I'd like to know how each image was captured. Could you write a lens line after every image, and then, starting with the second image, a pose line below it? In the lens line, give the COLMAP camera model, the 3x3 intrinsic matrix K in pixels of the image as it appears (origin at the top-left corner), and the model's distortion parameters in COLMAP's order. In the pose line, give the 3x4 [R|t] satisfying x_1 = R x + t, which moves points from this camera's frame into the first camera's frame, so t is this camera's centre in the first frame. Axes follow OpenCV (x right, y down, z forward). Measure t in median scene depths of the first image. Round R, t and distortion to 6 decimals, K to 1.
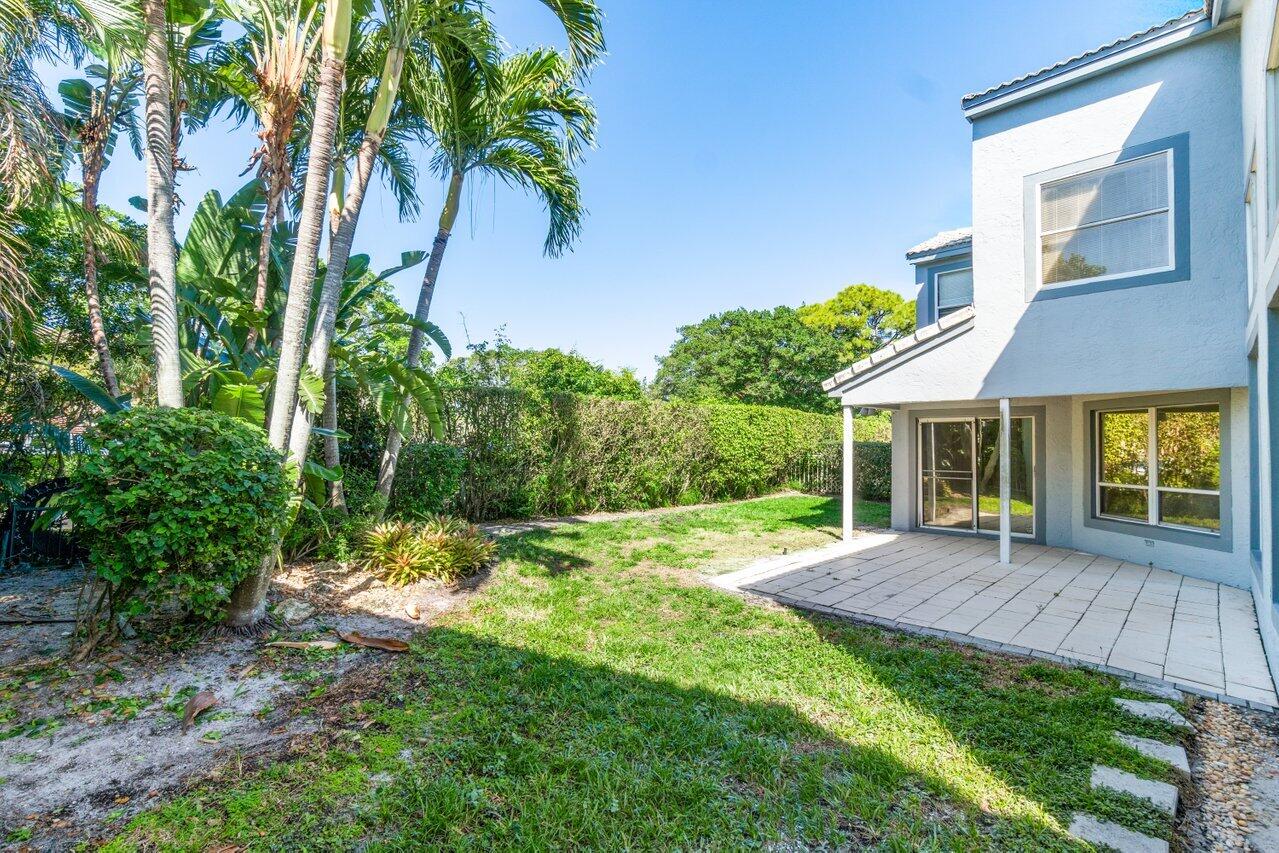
lens RADIAL K [[575.1, 0, 638.0], [0, 575.1, 445.5], [0, 0, 1]] dist [-0.001813, -0.000136]
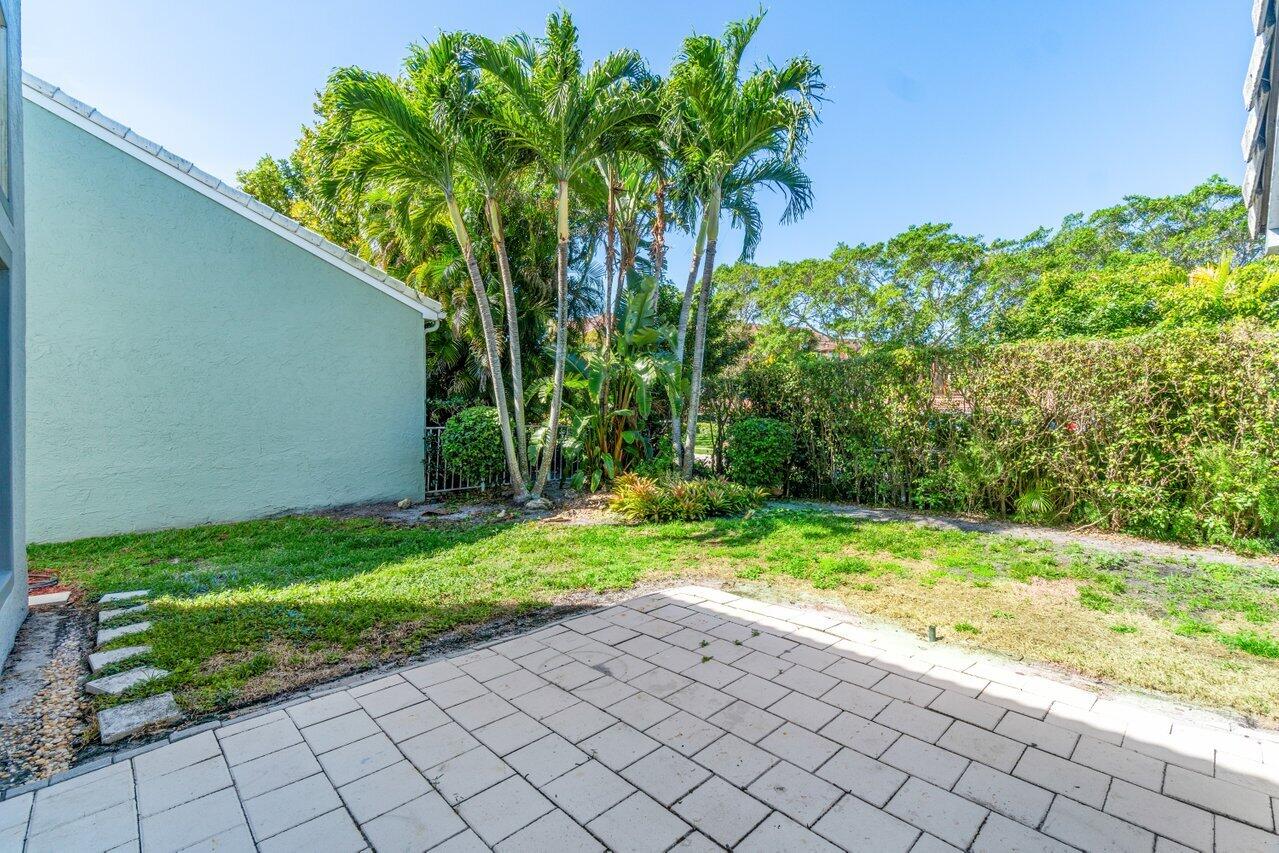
lens RADIAL K [[558.3, 0, 639.7], [0, 558.3, 420.7], [0, 0, 1]] dist [-0.000250, 0.000047]
pose [[-0.021688, 0.001979, -0.999763, 0.797029], [-0.001710, 0.999997, 0.002017, 0.002445], [0.999763, 0.001753, -0.021685, 0.824704]]
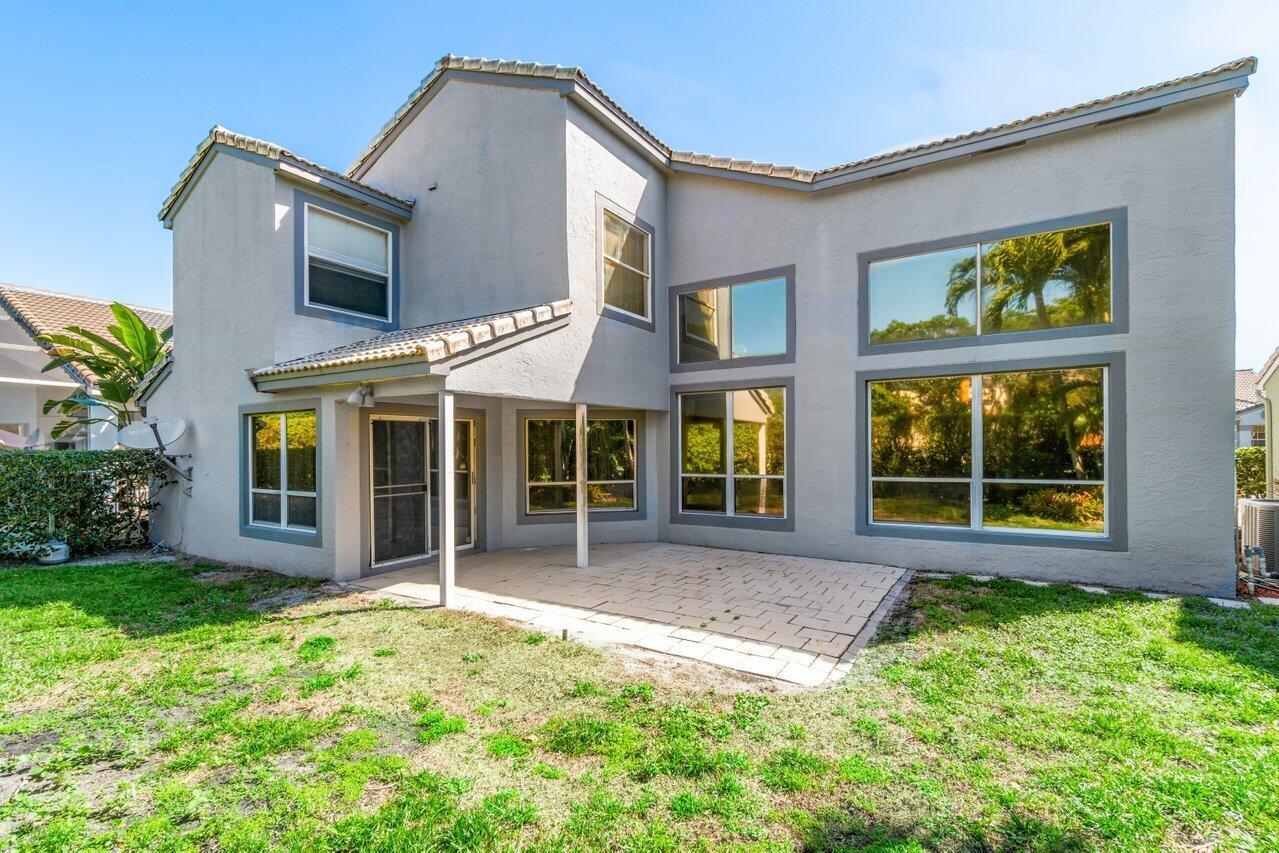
lens RADIAL K [[575.1, 0, 638.0], [0, 575.1, 445.5], [0, 0, 1]] dist [-0.001813, -0.000136]
pose [[-0.219870, -0.003700, 0.975522, -0.361605], [0.005324, 0.999973, 0.004993, -0.013639], [-0.975515, 0.006291, -0.219845, 1.143034]]
